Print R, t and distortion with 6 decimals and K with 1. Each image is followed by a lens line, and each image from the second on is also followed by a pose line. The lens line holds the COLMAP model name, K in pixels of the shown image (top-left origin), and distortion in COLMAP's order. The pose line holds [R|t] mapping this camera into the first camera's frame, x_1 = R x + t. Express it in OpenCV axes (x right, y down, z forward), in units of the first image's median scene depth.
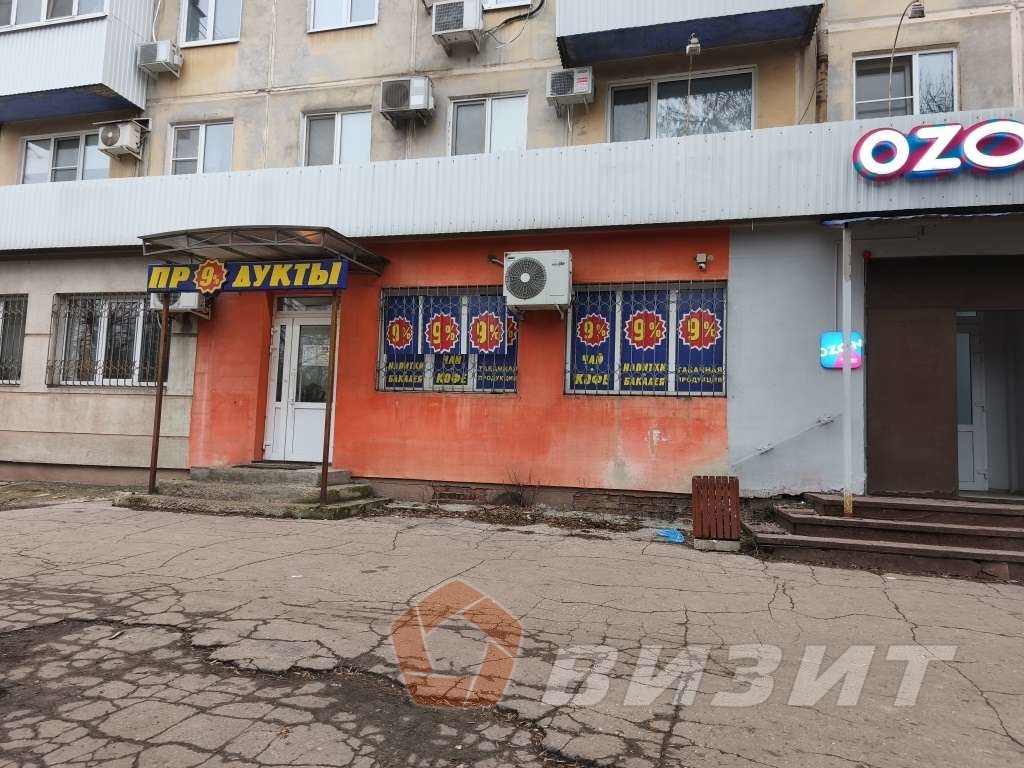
lens RADIAL K [[664.8, 0, 512.0], [0, 664.8, 384.0], [0, 0, 1]] dist [0.066522, -0.048711]
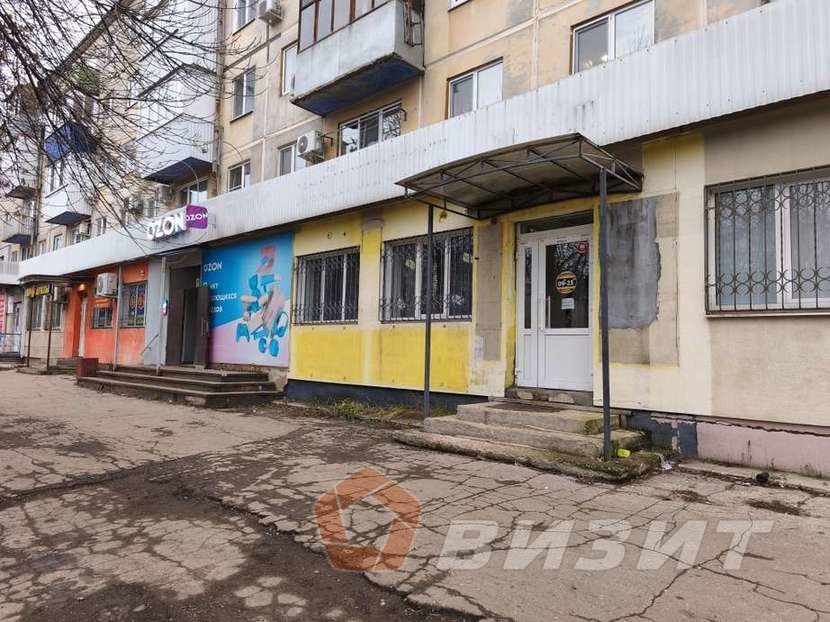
lens RADIAL K [[538.9, 0, 415.0], [0, 538.9, 311.0], [0, 0, 1]] dist [0.066522, -0.048711]
pose [[0.882077, -0.046567, -0.468799, 2.006993], [0.049624, 0.998751, -0.005838, 0.017572], [0.468485, -0.018114, 0.883286, -0.301146]]
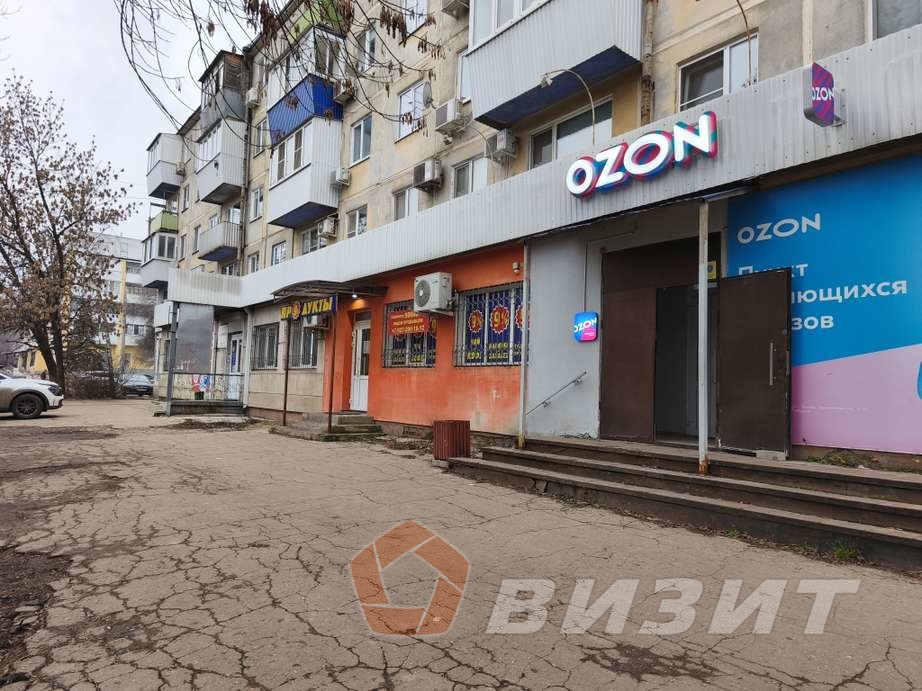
lens RADIAL K [[598.6, 0, 461.0], [0, 598.6, 345.5], [0, 0, 1]] dist [0.066522, -0.048711]
pose [[0.797646, -0.052923, -0.600799, 0.880237], [0.046165, 0.998578, -0.026672, 0.004469], [0.601356, -0.006462, 0.798955, -0.060088]]
